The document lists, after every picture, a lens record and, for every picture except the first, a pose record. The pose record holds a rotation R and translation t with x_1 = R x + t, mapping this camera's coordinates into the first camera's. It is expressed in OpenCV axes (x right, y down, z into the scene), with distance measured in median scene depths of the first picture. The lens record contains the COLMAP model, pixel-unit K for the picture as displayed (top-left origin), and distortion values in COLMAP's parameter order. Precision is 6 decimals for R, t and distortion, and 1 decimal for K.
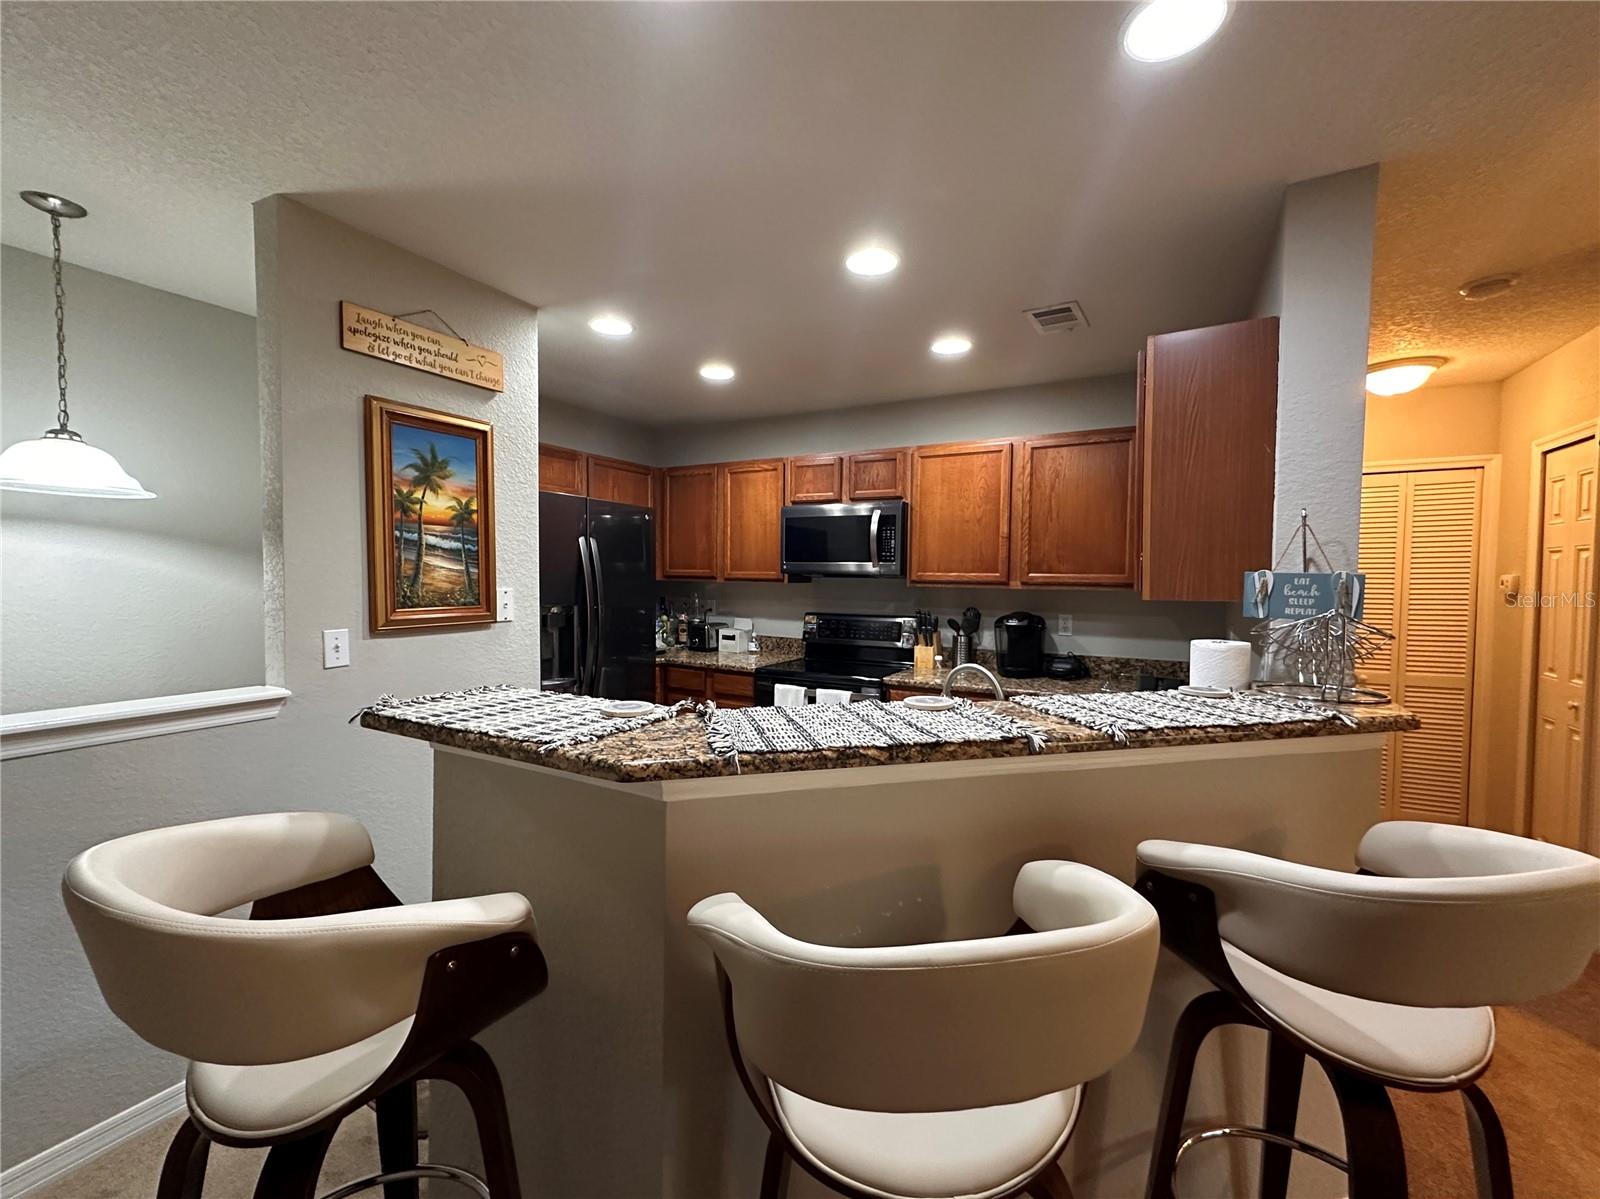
lens RADIAL K [[655.0, 0, 800.7], [0, 655.0, 598.2], [0, 0, 1]] dist [0.013760, -0.000967]
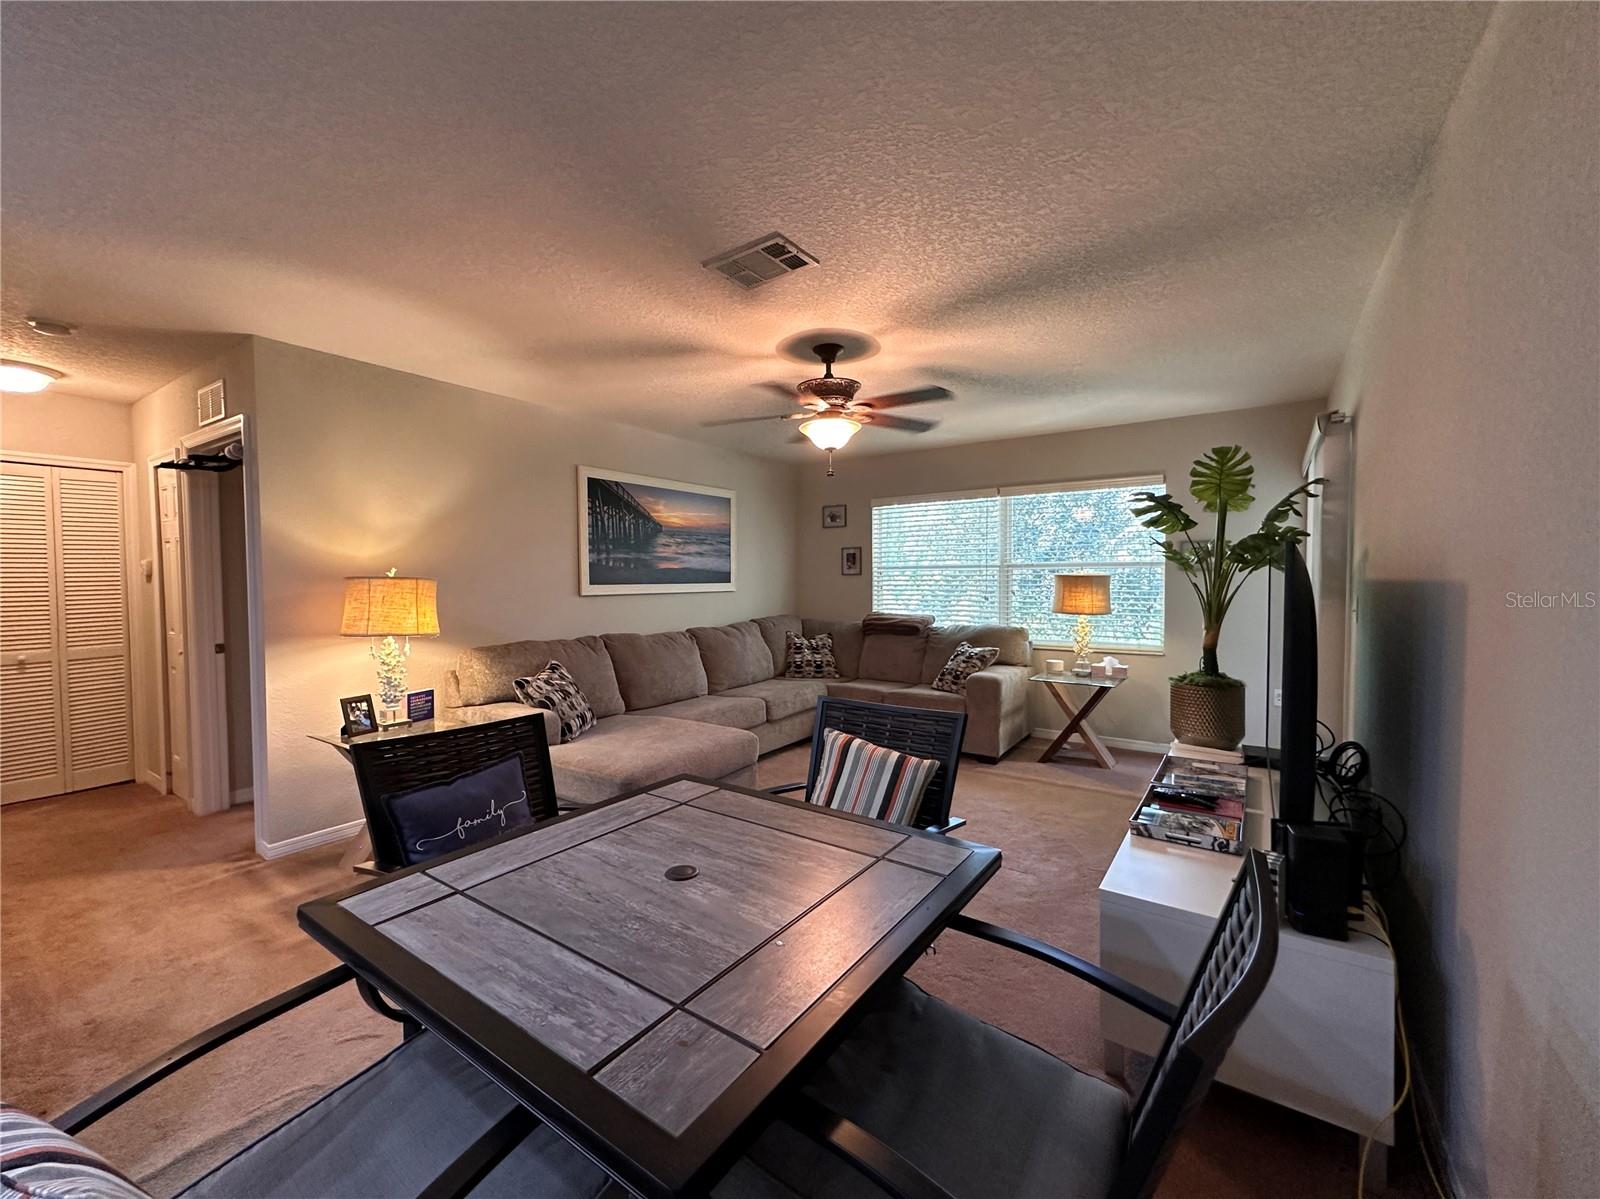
lens RADIAL K [[655.0, 0, 800.7], [0, 655.0, 598.2], [0, 0, 1]] dist [0.013760, -0.000967]
pose [[0.088236, -0.043215, 0.995162, -0.088355], [0.041521, 0.998350, 0.039672, 0.039062], [-0.995234, 0.037820, 0.089884, -0.353748]]
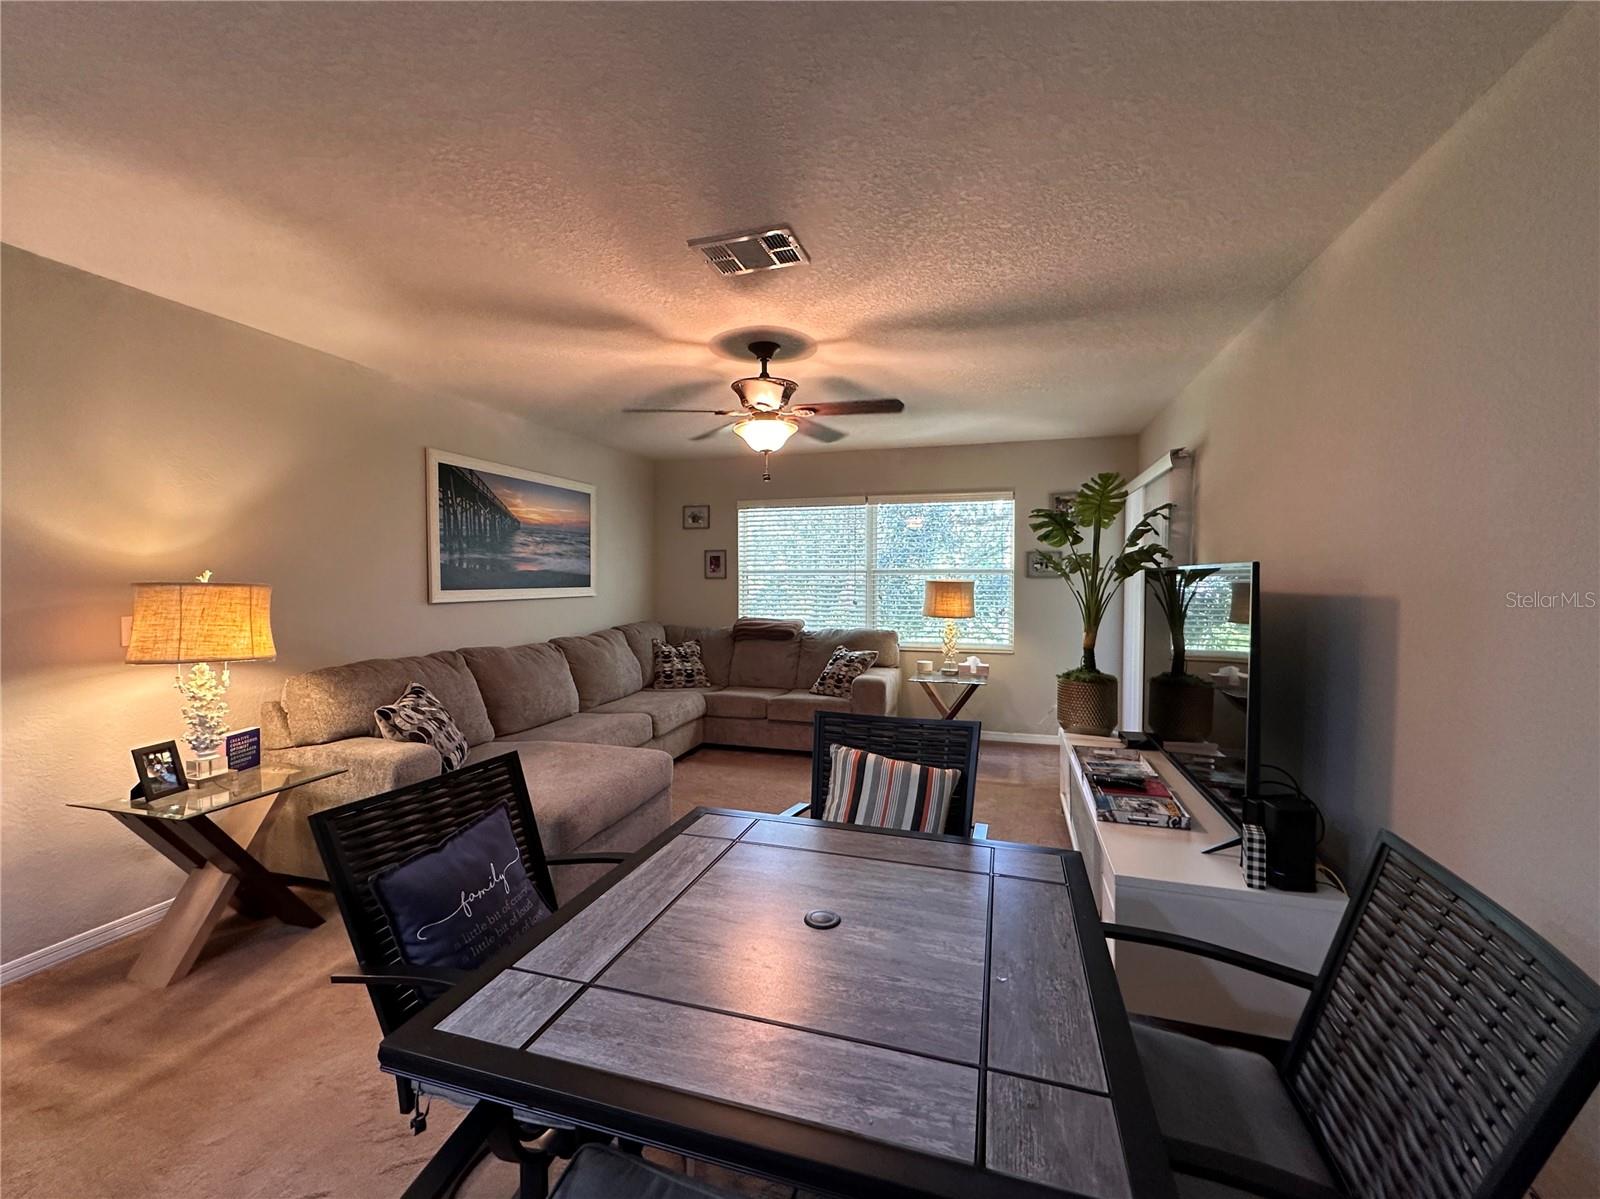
lens RADIAL K [[668.4, 0, 801.2], [0, 668.4, 598.1], [0, 0, 1]] dist [0.012361, -0.000837]
pose [[-0.226456, -0.042344, 0.973100, -0.055577], [0.030644, 0.998250, 0.050570, 0.020815], [-0.973539, 0.041271, -0.224763, -0.146543]]
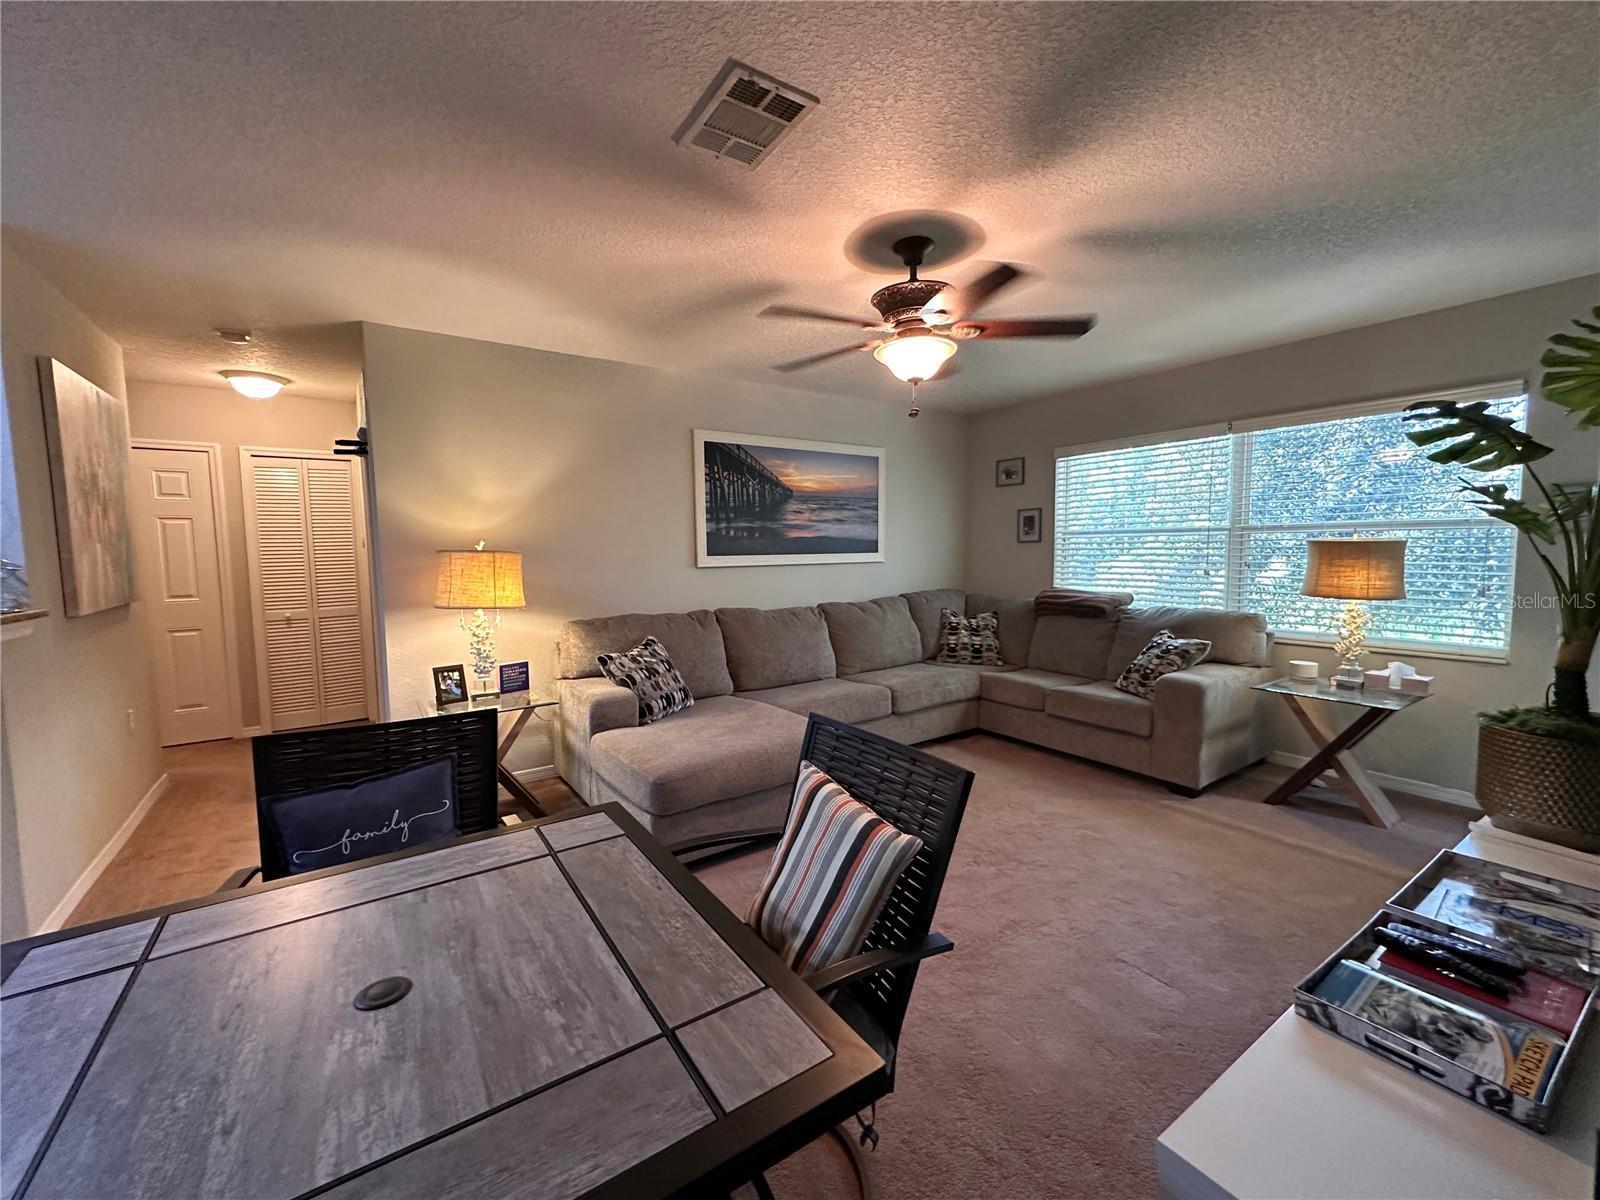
lens RADIAL K [[655.0, 0, 800.7], [0, 655.0, 598.7], [0, 0, 1]] dist [0.013760, -0.000967]
pose [[0.432859, -0.088547, 0.897102, 0.144059], [0.048340, 0.996012, 0.074985, 0.043244], [-0.900165, 0.010908, 0.435413, -0.521432]]
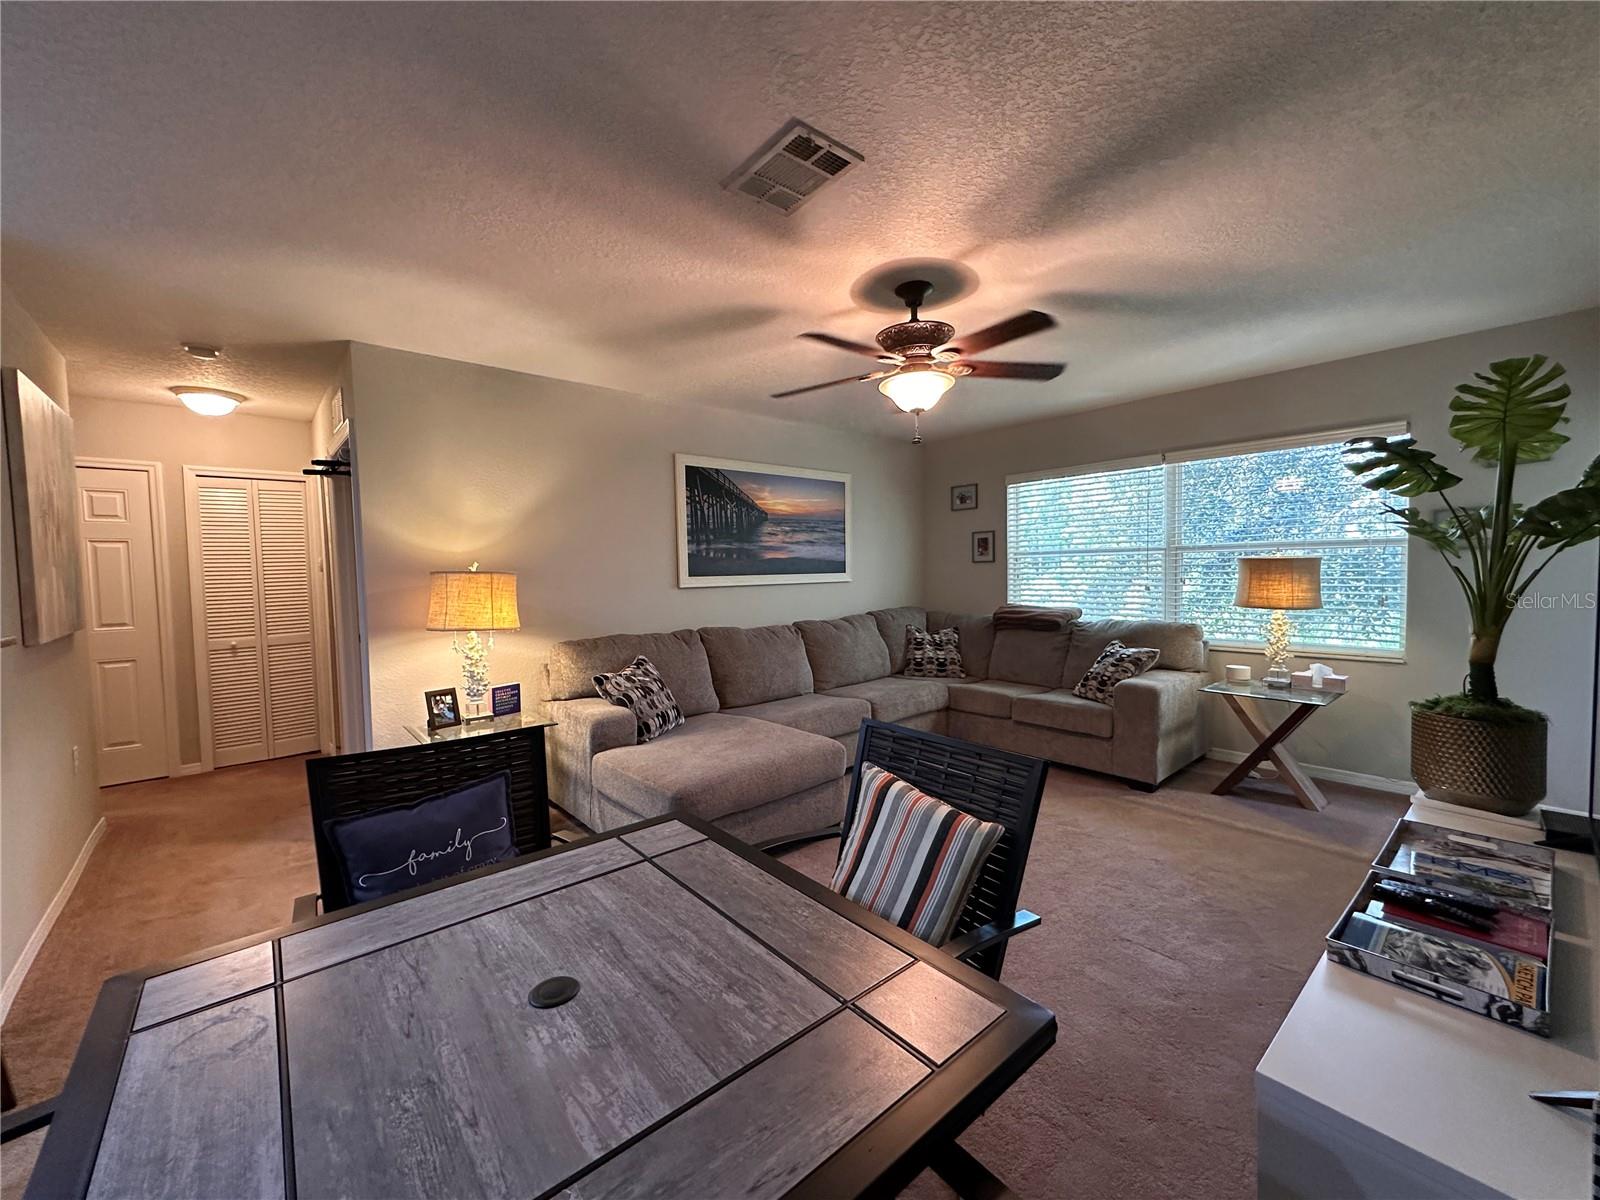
lens RADIAL K [[641.8, 0, 800.6], [0, 641.8, 598.3], [0, 0, 1]] dist [0.014712, -0.001443]
pose [[0.332823, -0.061310, 0.940994, 0.085157], [0.055464, 0.997429, 0.045370, 0.044468], [-0.941357, 0.037091, 0.335368, -0.439470]]
